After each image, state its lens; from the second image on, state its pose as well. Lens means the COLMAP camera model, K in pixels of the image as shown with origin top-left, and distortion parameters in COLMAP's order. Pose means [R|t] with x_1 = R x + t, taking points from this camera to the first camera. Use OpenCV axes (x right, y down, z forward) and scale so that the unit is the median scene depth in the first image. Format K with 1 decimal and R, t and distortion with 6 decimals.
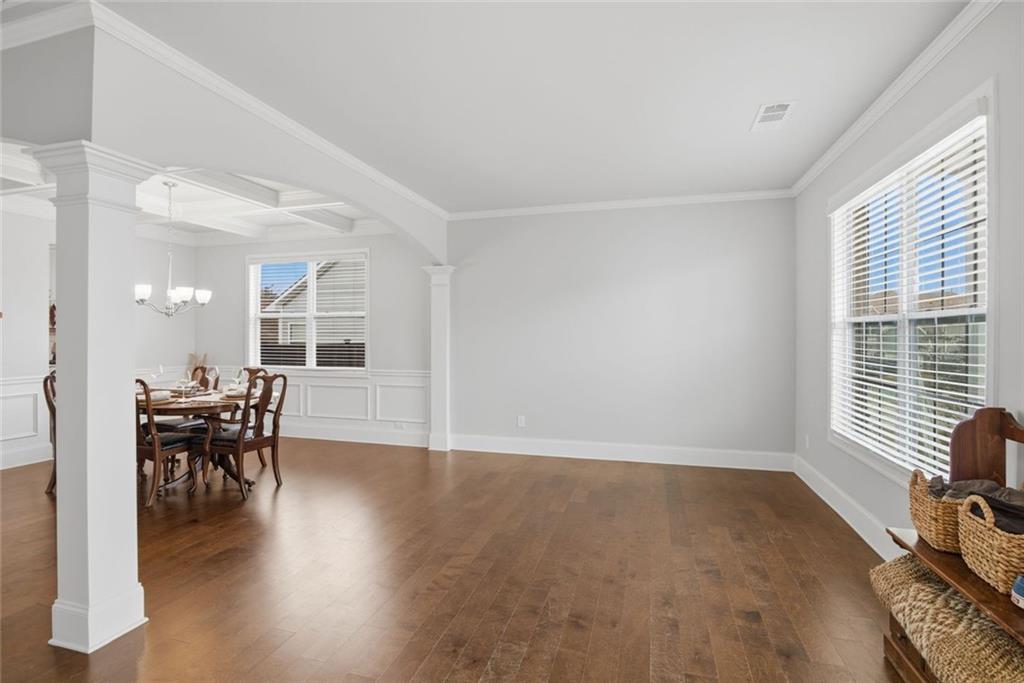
lens RADIAL K [[476.3, 0, 511.7], [0, 476.3, 335.6], [0, 0, 1]] dist [-0.016072, 0.000240]
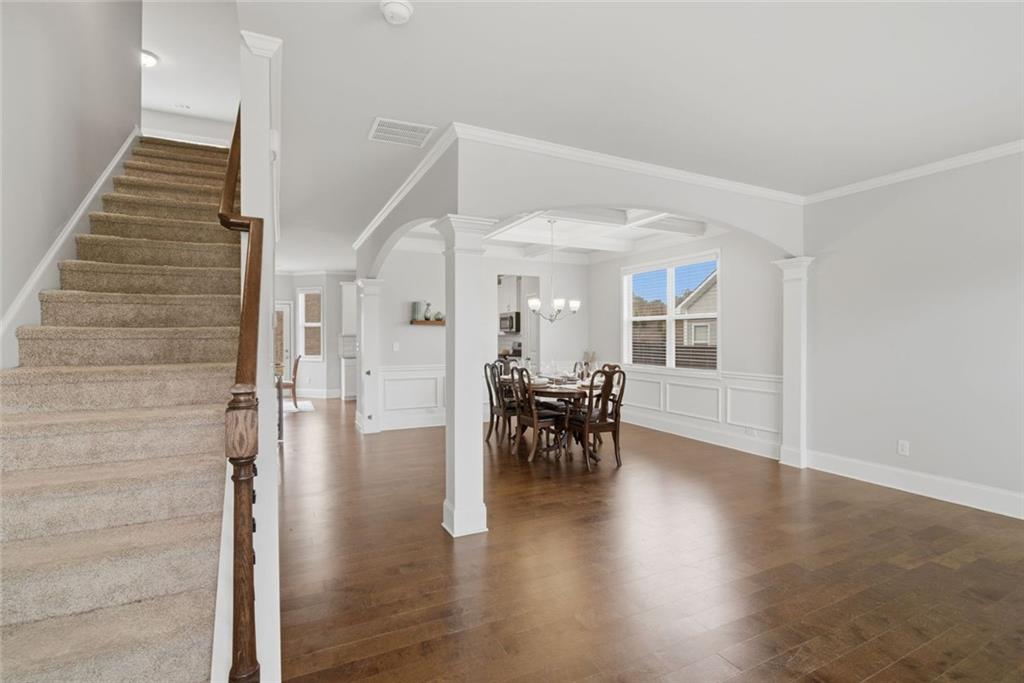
lens RADIAL K [[476.3, 0, 518.1], [0, 476.3, 337.3], [0, 0, 1]] dist [-0.016072, 0.000240]
pose [[0.680648, 0.001232, -0.732609, 0.148247], [-0.001134, 0.999999, 0.000628, 0.000986], [0.732610, 0.000403, 0.680649, 0.022995]]
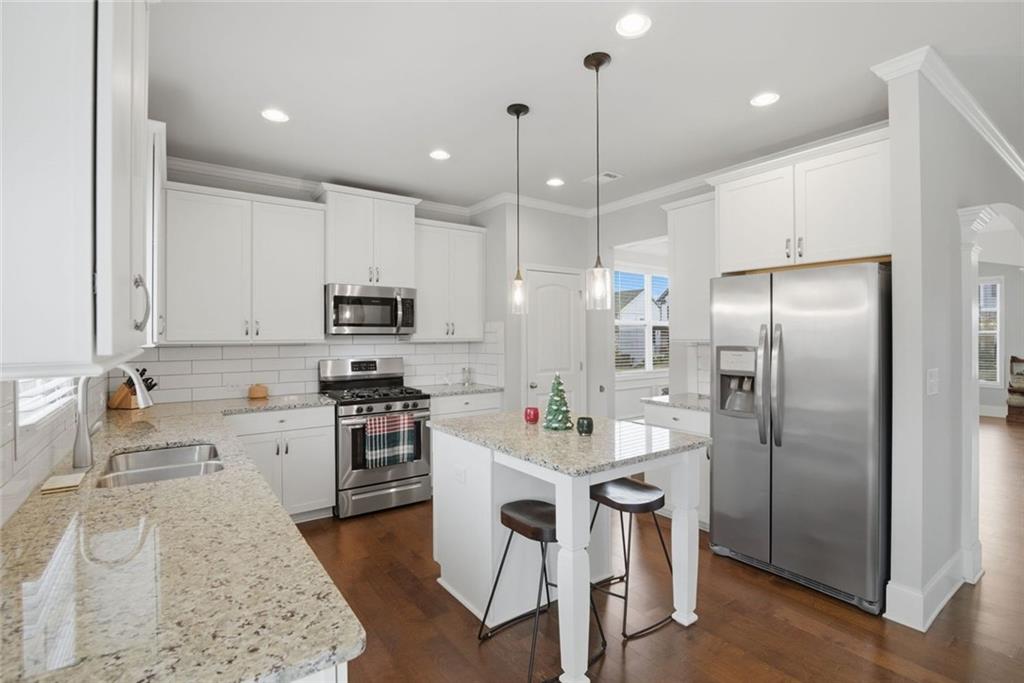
lens RADIAL K [[476.3, 0, 518.5], [0, 476.3, 339.1], [0, 0, 1]] dist [-0.016072, 0.000240]
pose [[0.605658, -0.005013, 0.795710, -1.468280], [0.002539, 0.999987, 0.004368, -0.013039], [-0.795721, -0.000625, 0.605663, 0.570431]]
